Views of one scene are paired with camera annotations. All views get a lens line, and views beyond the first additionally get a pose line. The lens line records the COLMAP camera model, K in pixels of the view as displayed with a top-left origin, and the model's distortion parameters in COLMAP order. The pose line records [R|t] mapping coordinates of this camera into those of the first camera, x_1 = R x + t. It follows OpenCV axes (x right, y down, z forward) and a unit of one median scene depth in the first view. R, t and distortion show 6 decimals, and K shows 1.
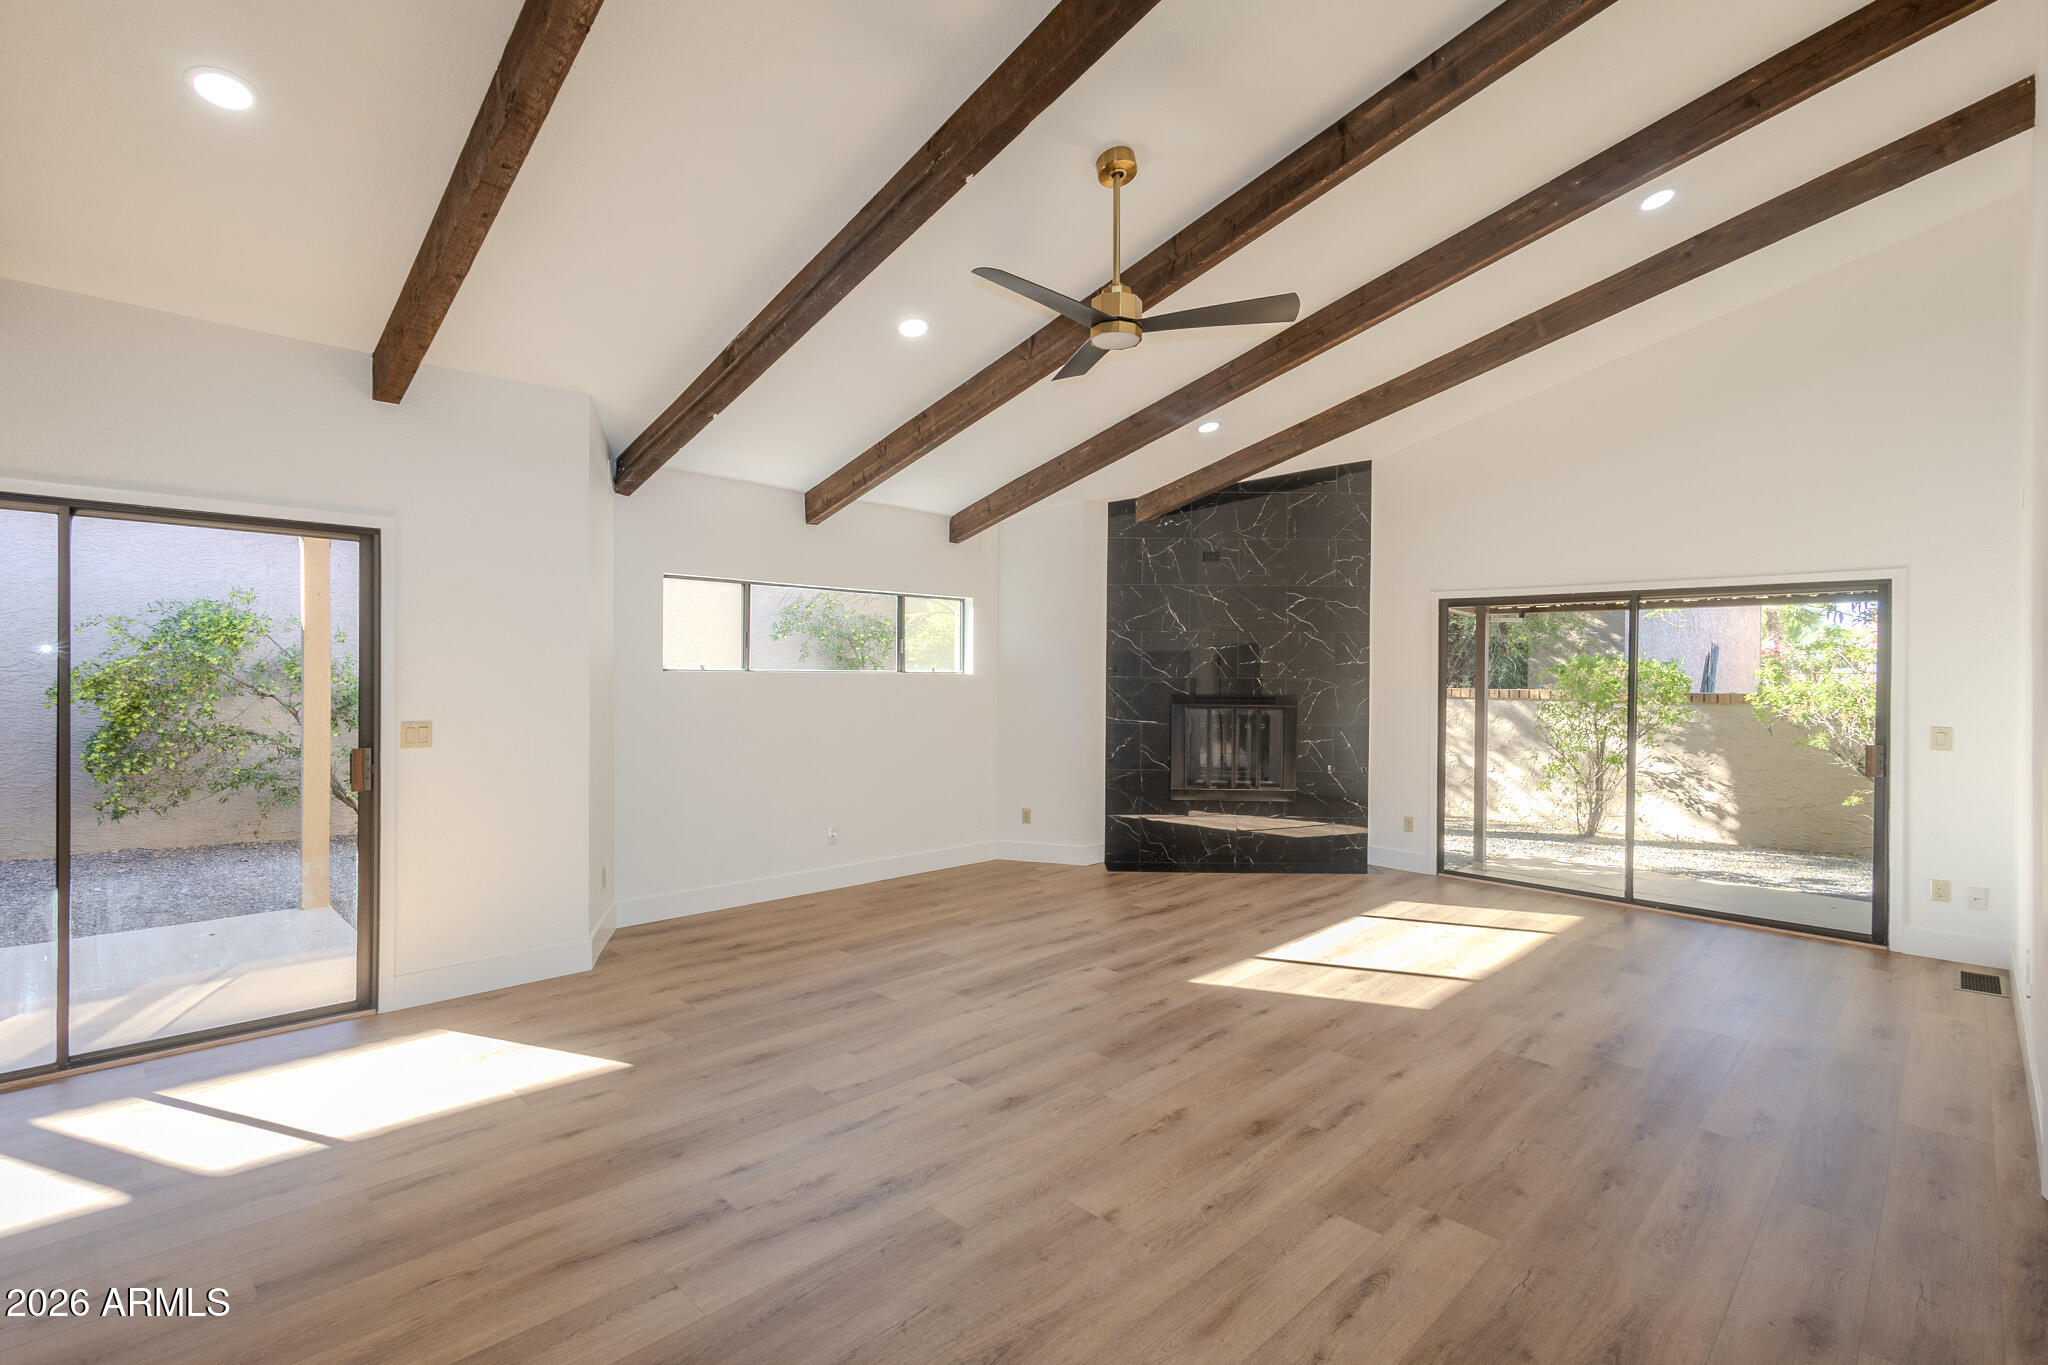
lens RADIAL K [[936.0, 0, 1024.3], [0, 936.0, 680.4], [0, 0, 1]] dist [0.004125, 0.000279]
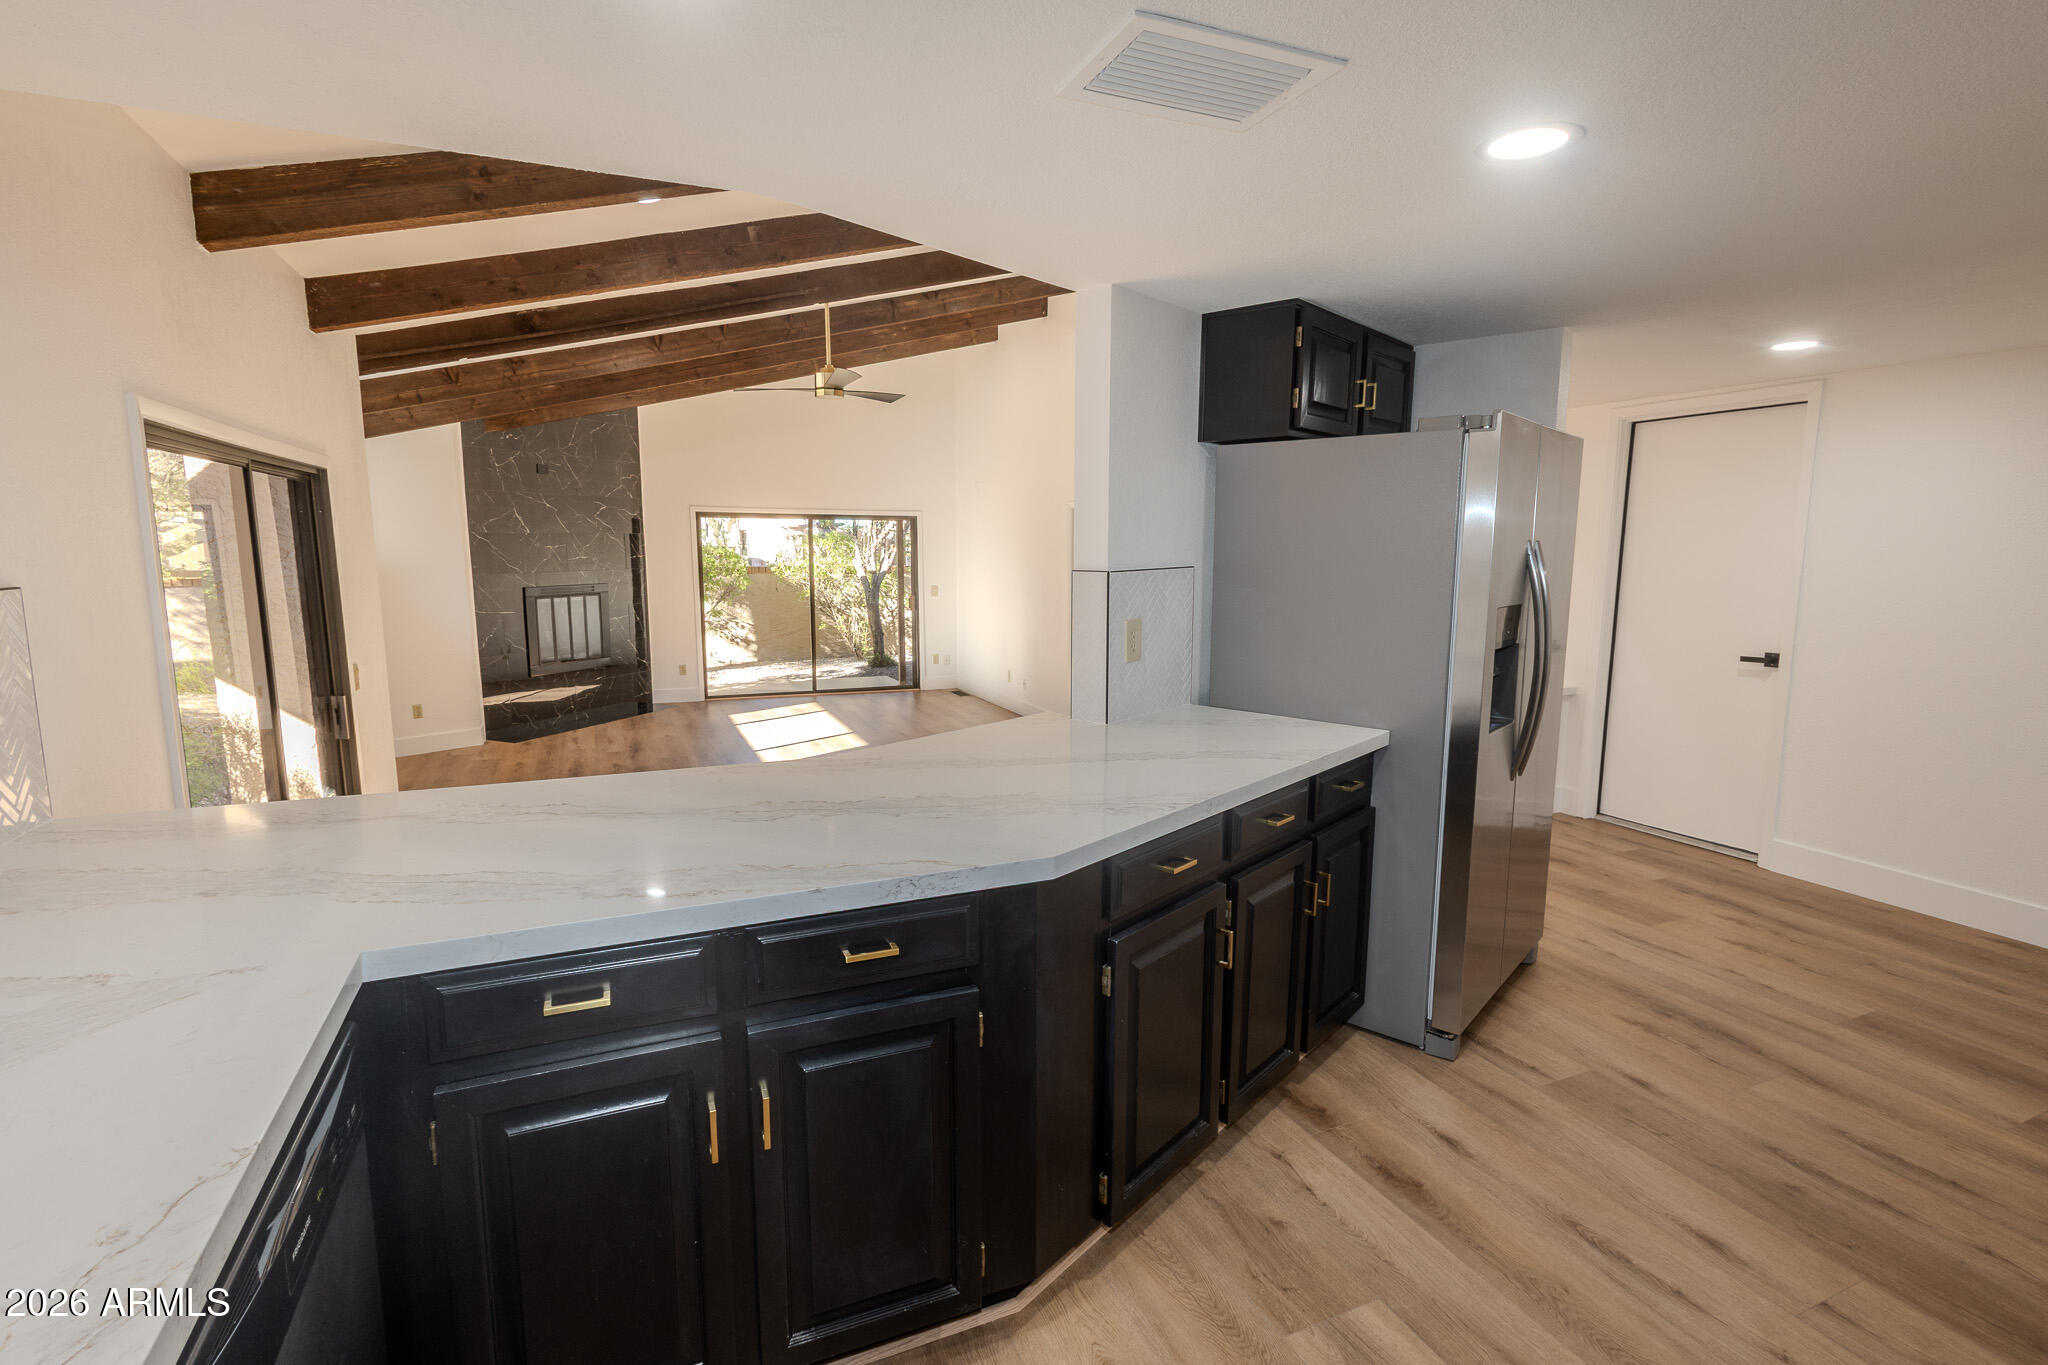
lens RADIAL K [[973.6, 0, 1019.2], [0, 973.6, 678.0], [0, 0, 1]] dist [0.002601, 0.000315]
pose [[0.364020, -0.138769, 0.920995, -0.748379], [0.003344, 0.989027, 0.147698, -0.050800], [-0.931385, -0.050685, 0.360490, -0.016505]]
